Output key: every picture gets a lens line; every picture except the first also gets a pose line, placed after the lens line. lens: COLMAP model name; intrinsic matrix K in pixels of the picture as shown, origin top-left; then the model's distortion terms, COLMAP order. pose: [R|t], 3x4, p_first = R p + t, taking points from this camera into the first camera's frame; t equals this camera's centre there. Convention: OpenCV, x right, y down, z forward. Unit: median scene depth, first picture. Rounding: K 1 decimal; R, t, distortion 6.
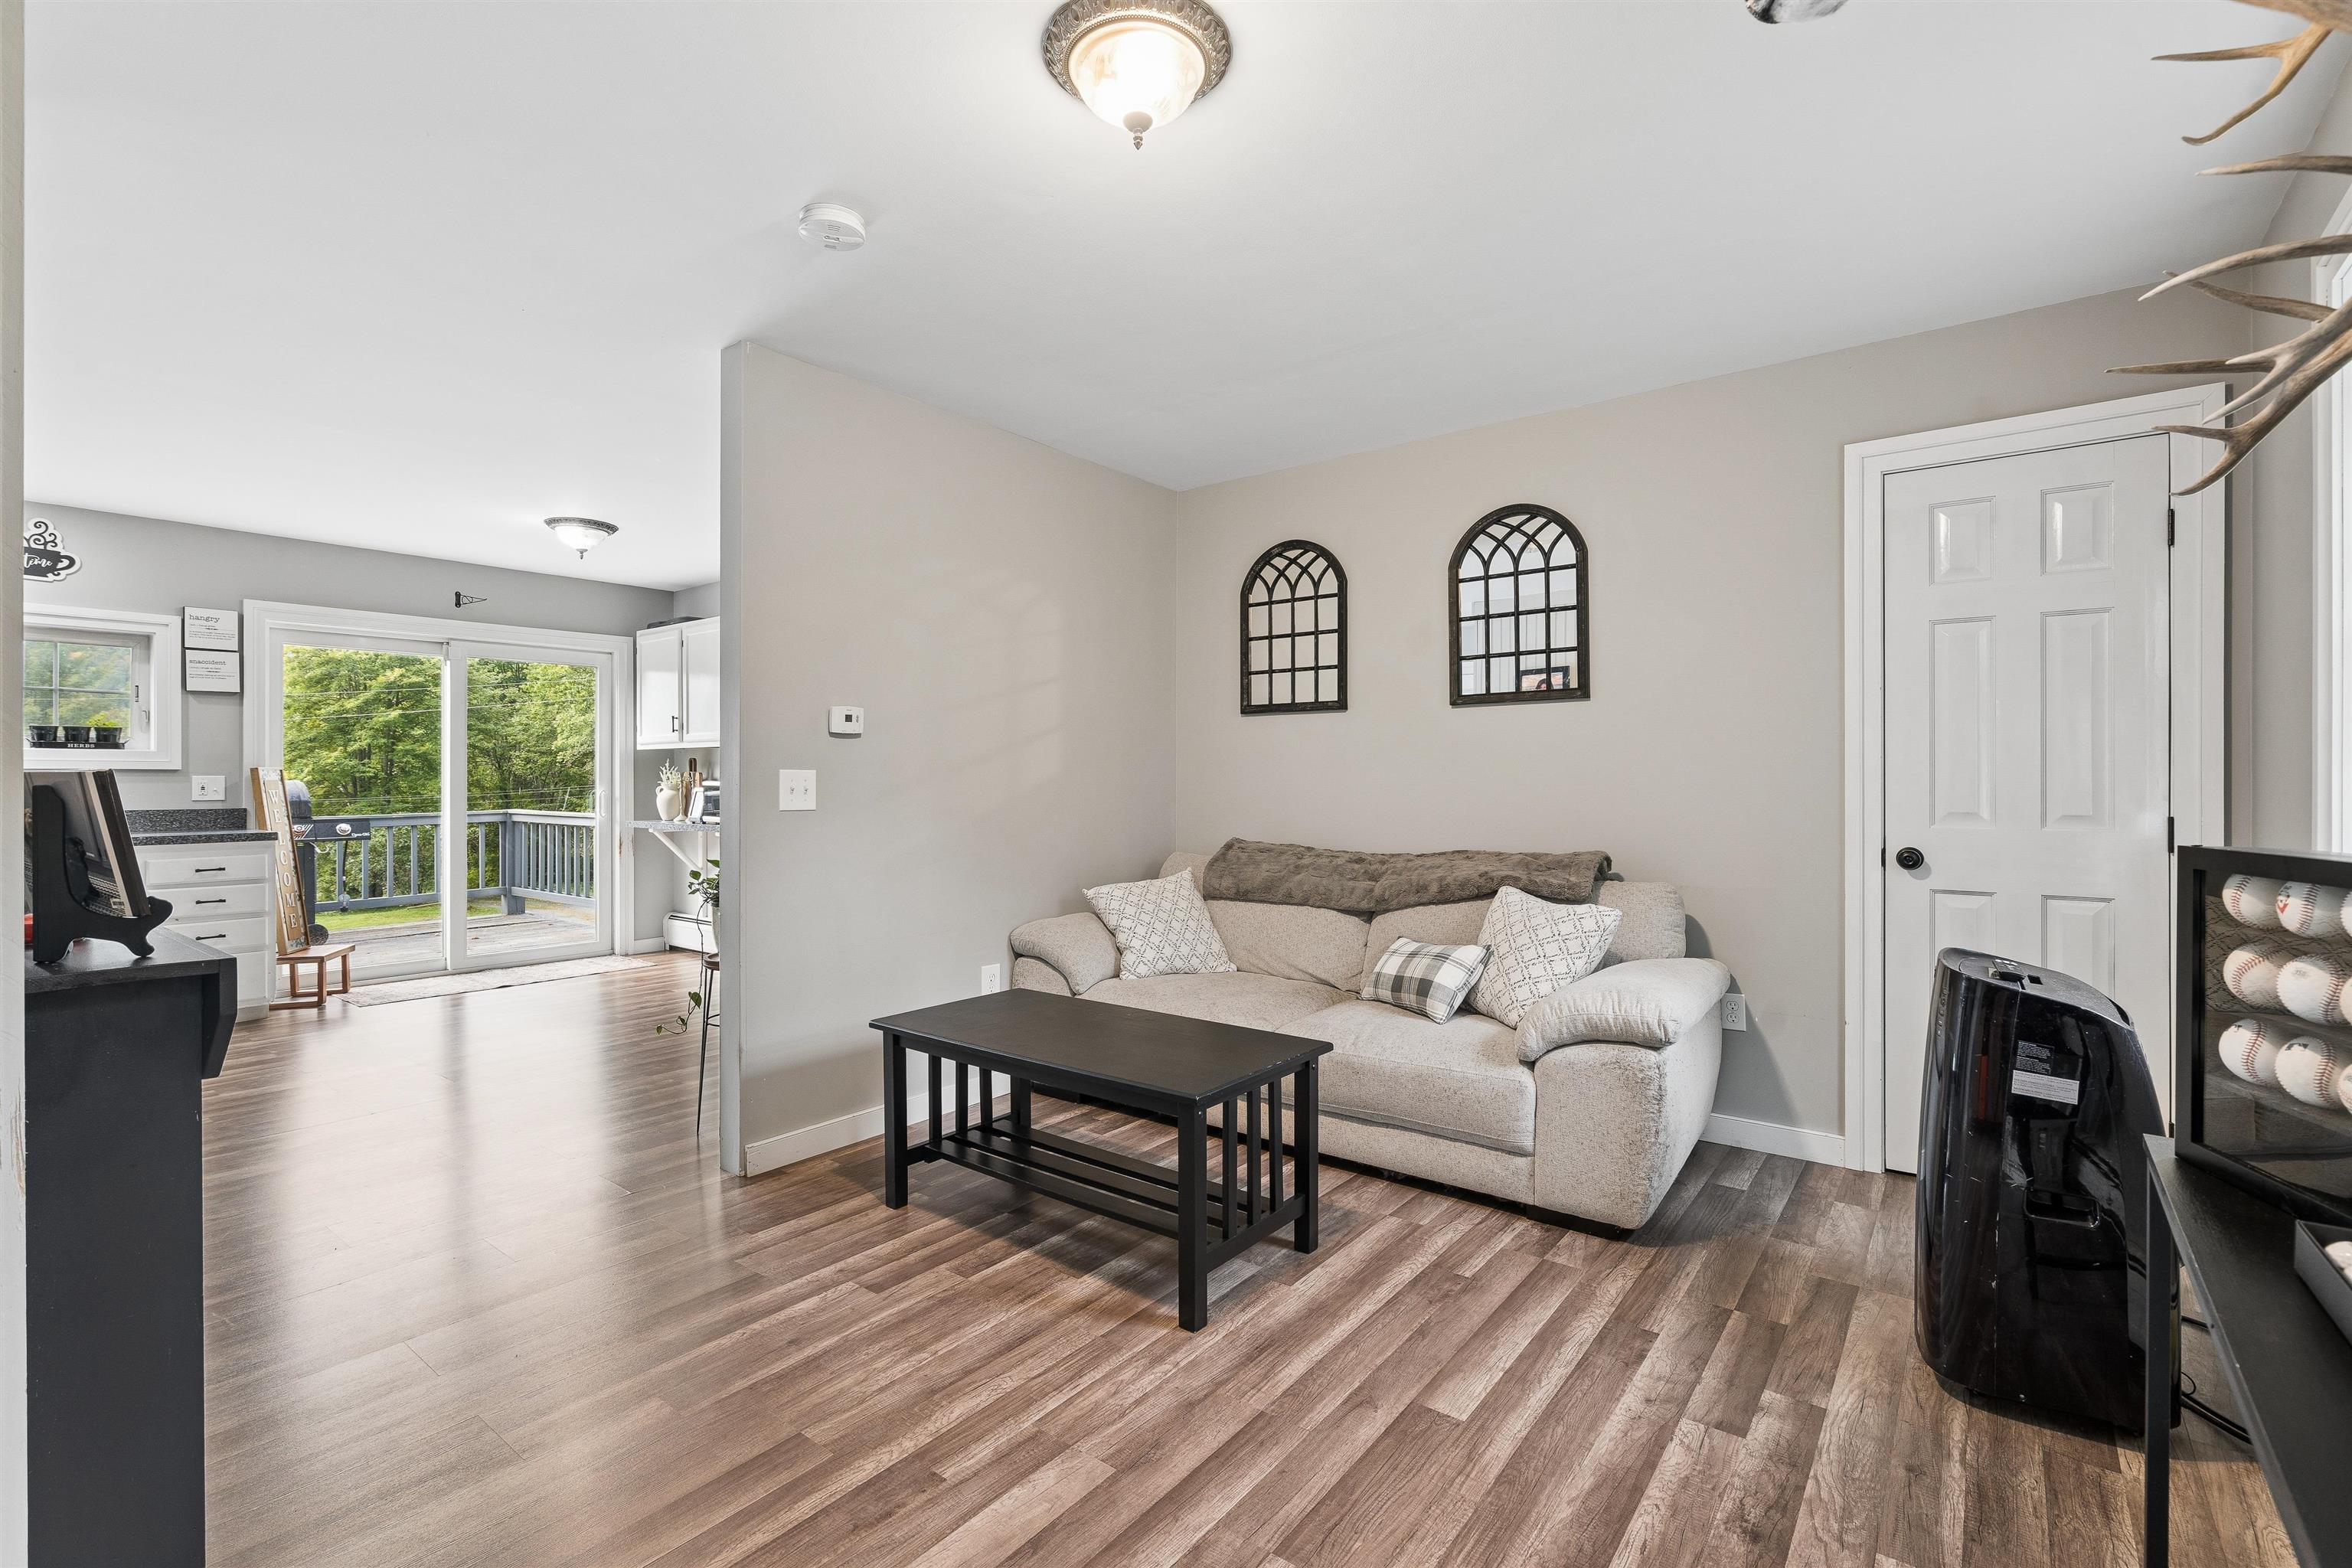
lens RADIAL K [[1071.6, 0, 1182.0], [0, 1071.6, 776.4], [0, 0, 1]] dist [-0.001828, 0.002017]
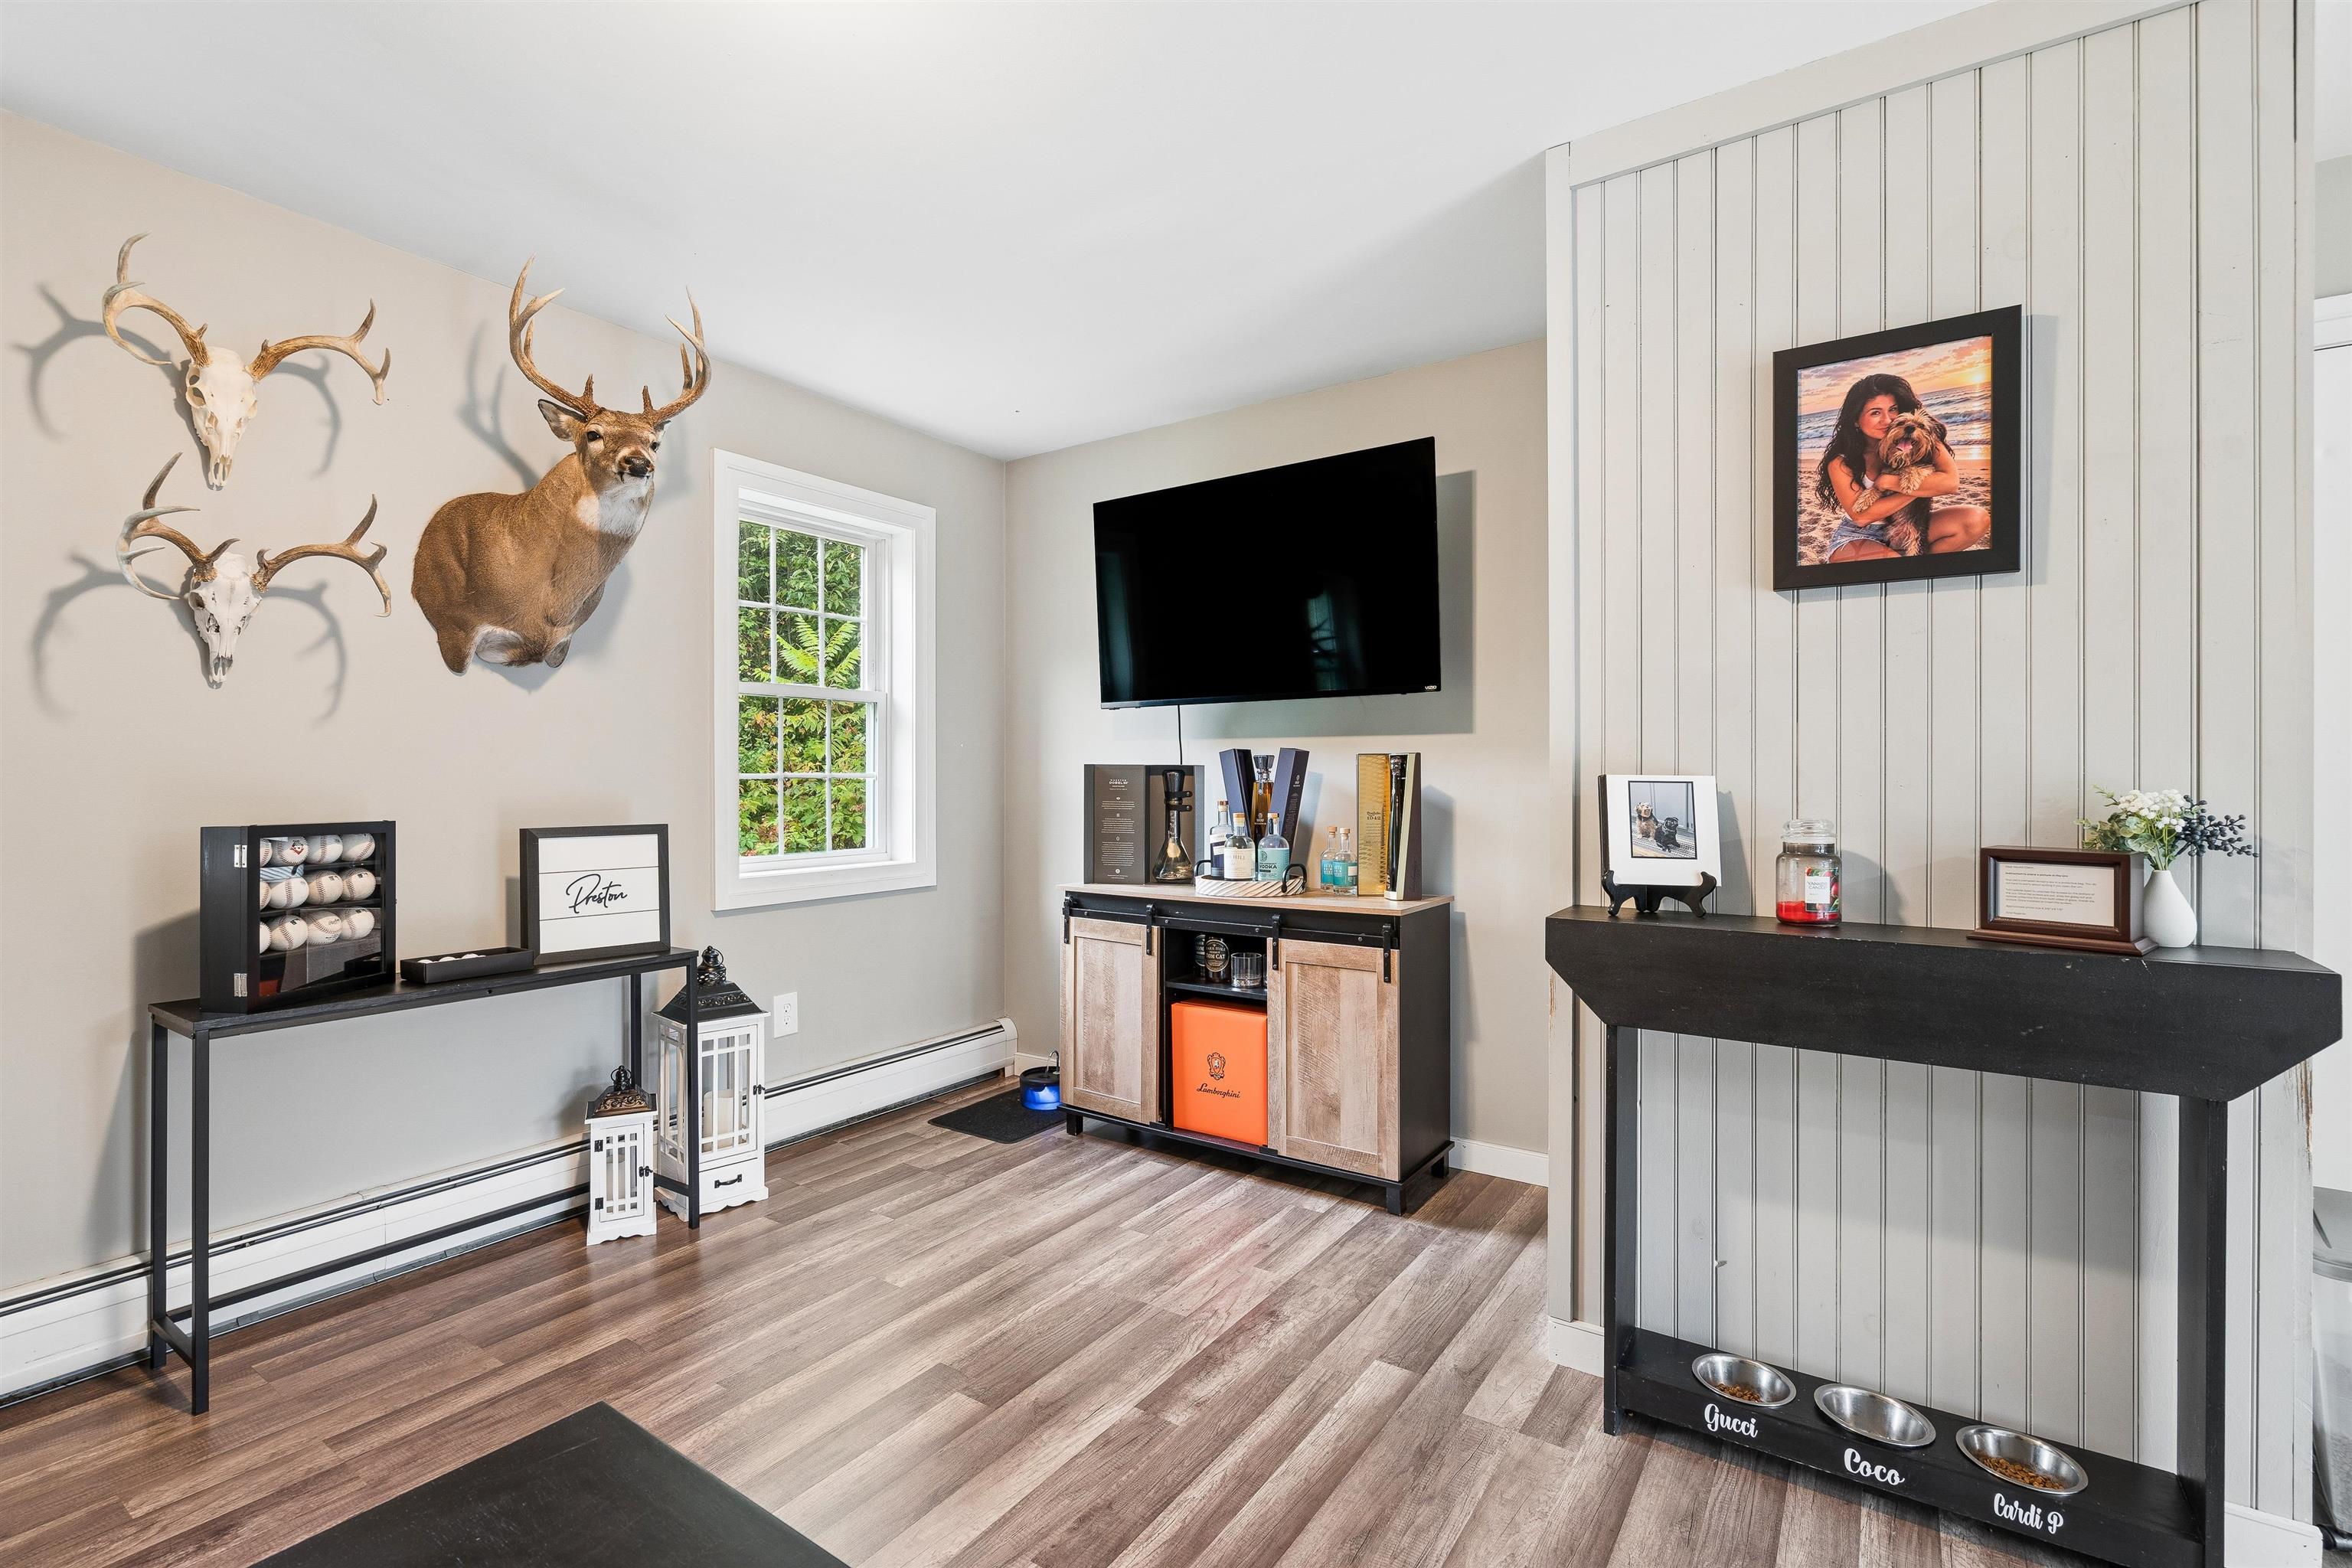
lens RADIAL K [[1071.6, 0, 1172.4], [0, 1071.6, 781.0], [0, 0, 1]] dist [-0.001828, 0.002017]
pose [[-0.998302, 0.003725, -0.058131, -0.137057], [0.003511, 0.999987, 0.003778, -0.002445], [0.058144, 0.003568, -0.998302, 0.906793]]
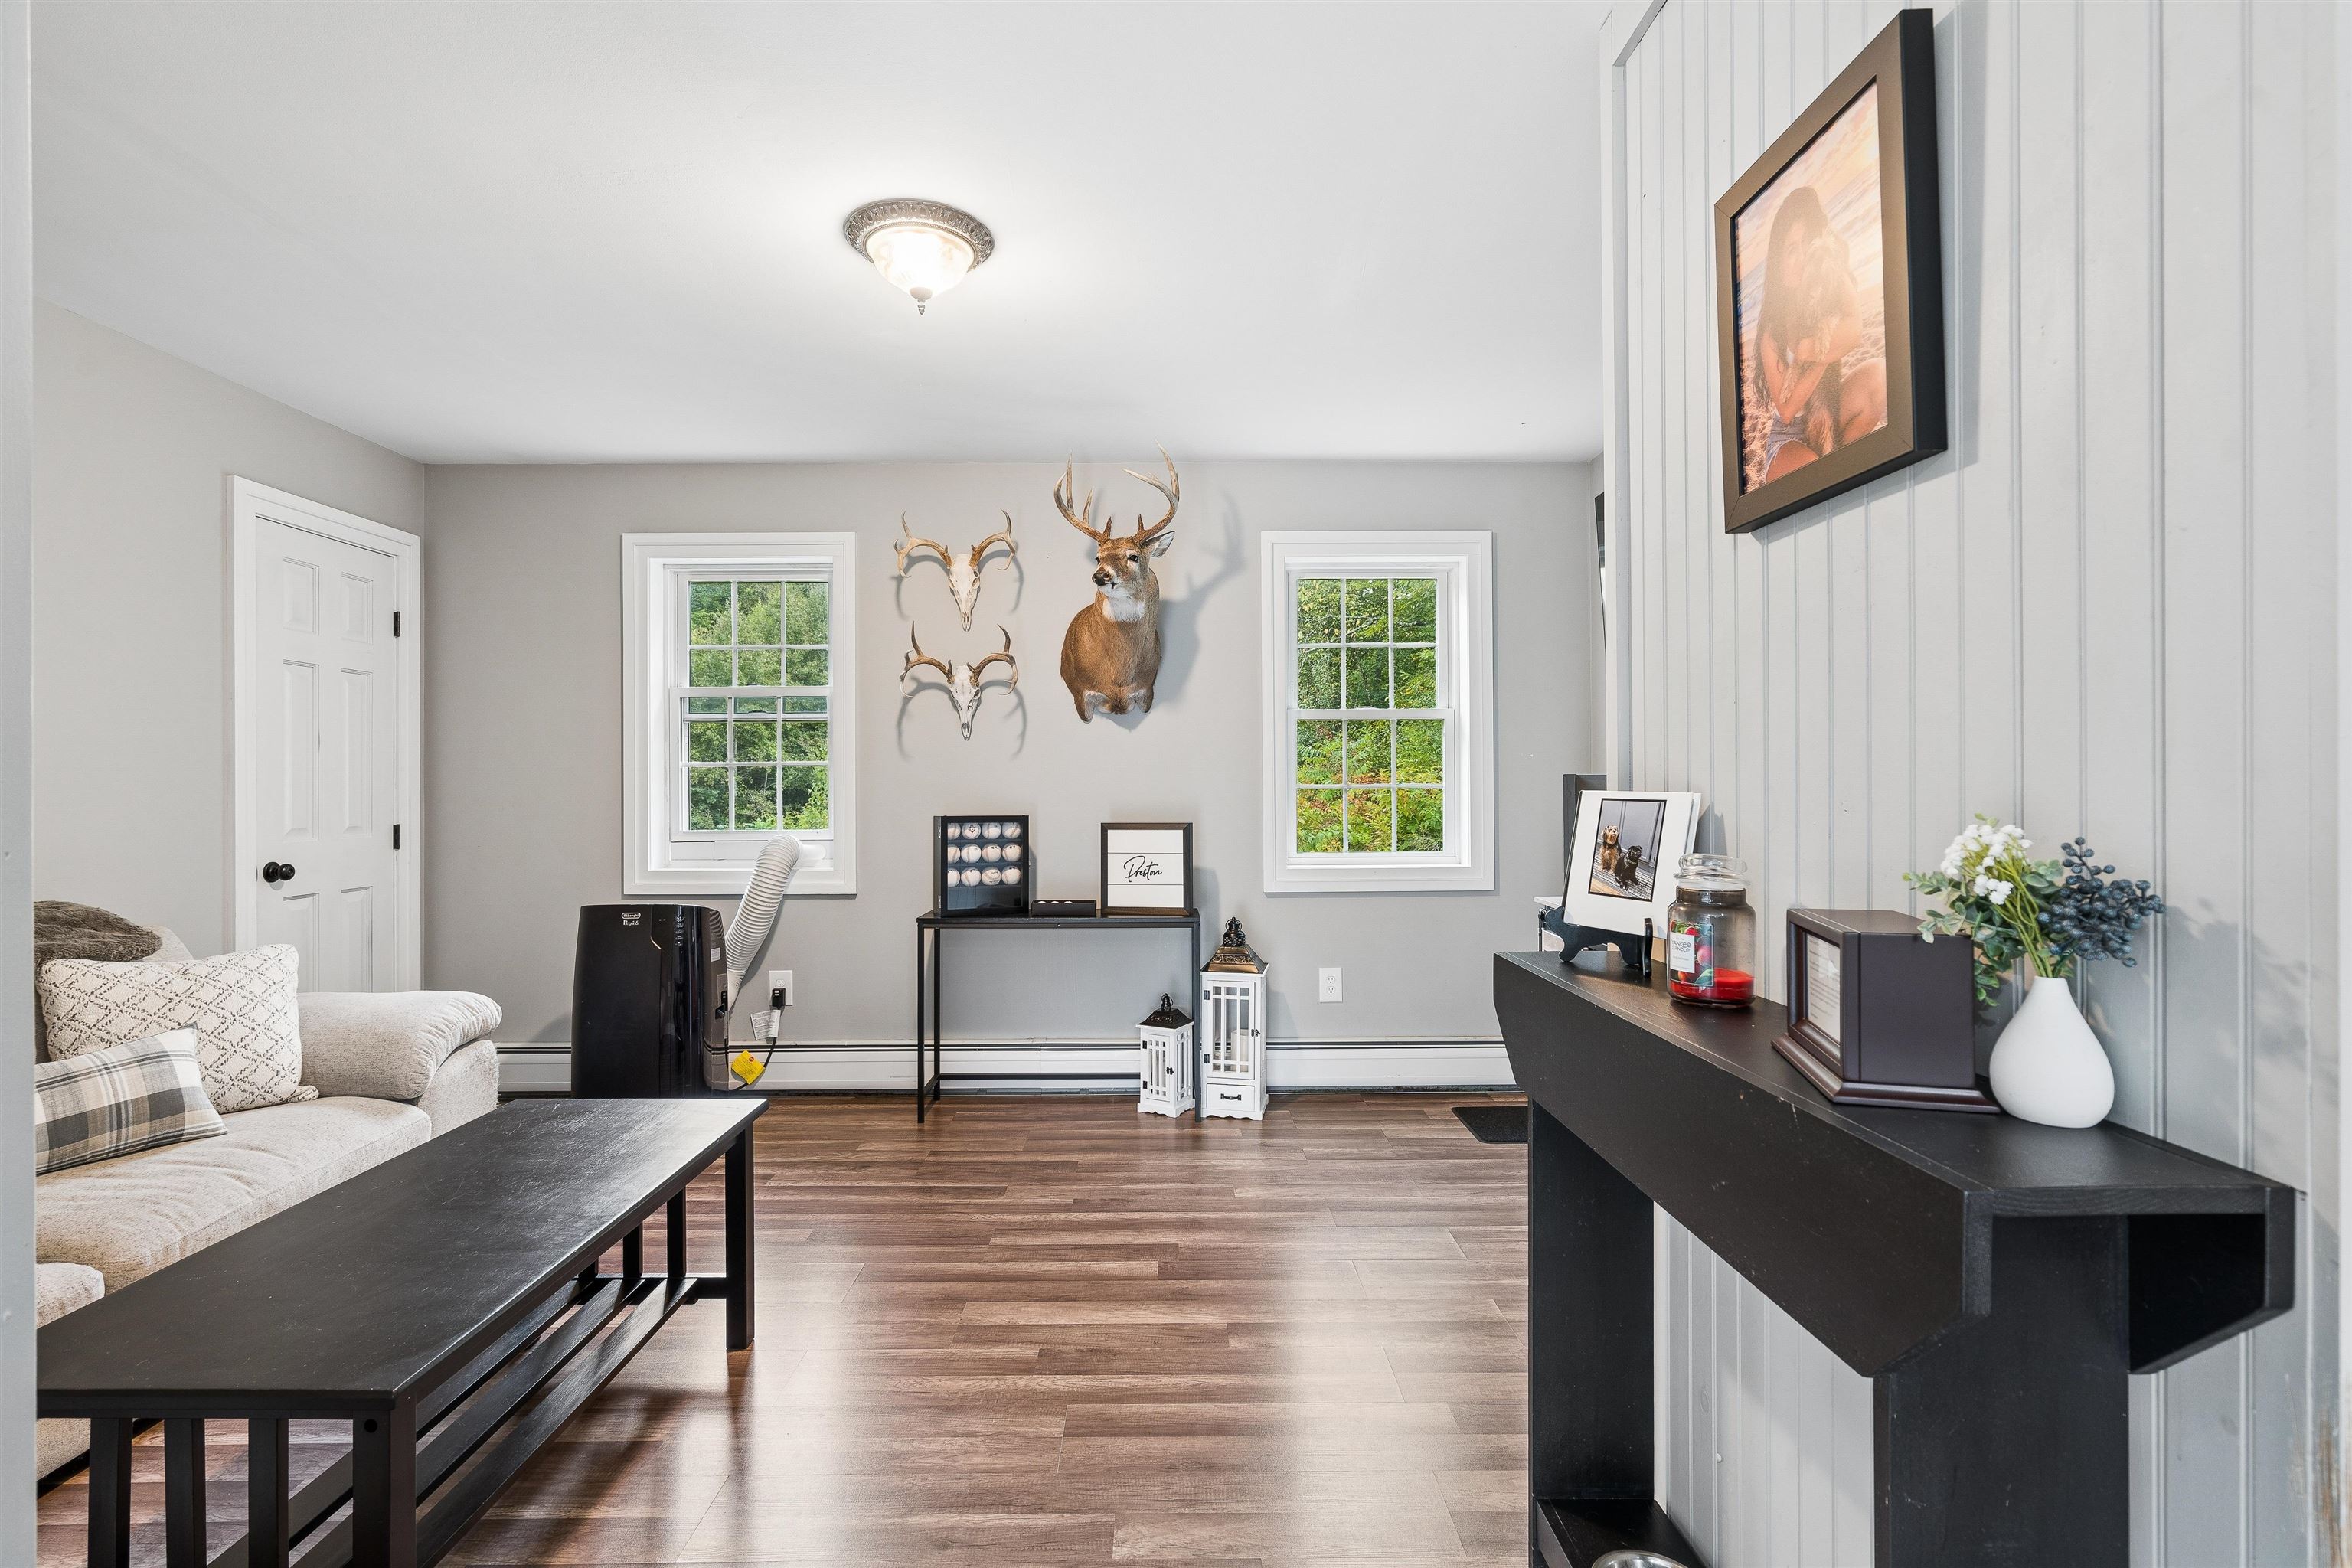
lens RADIAL K [[1071.6, 0, 1162.2], [0, 1071.6, 790.5], [0, 0, 1]] dist [-0.001828, 0.002017]
pose [[-0.615335, 0.000914, 0.788265, -0.623230], [0.005145, 0.999983, 0.002857, -0.004910], [-0.788249, 0.005814, -0.615329, 0.790295]]
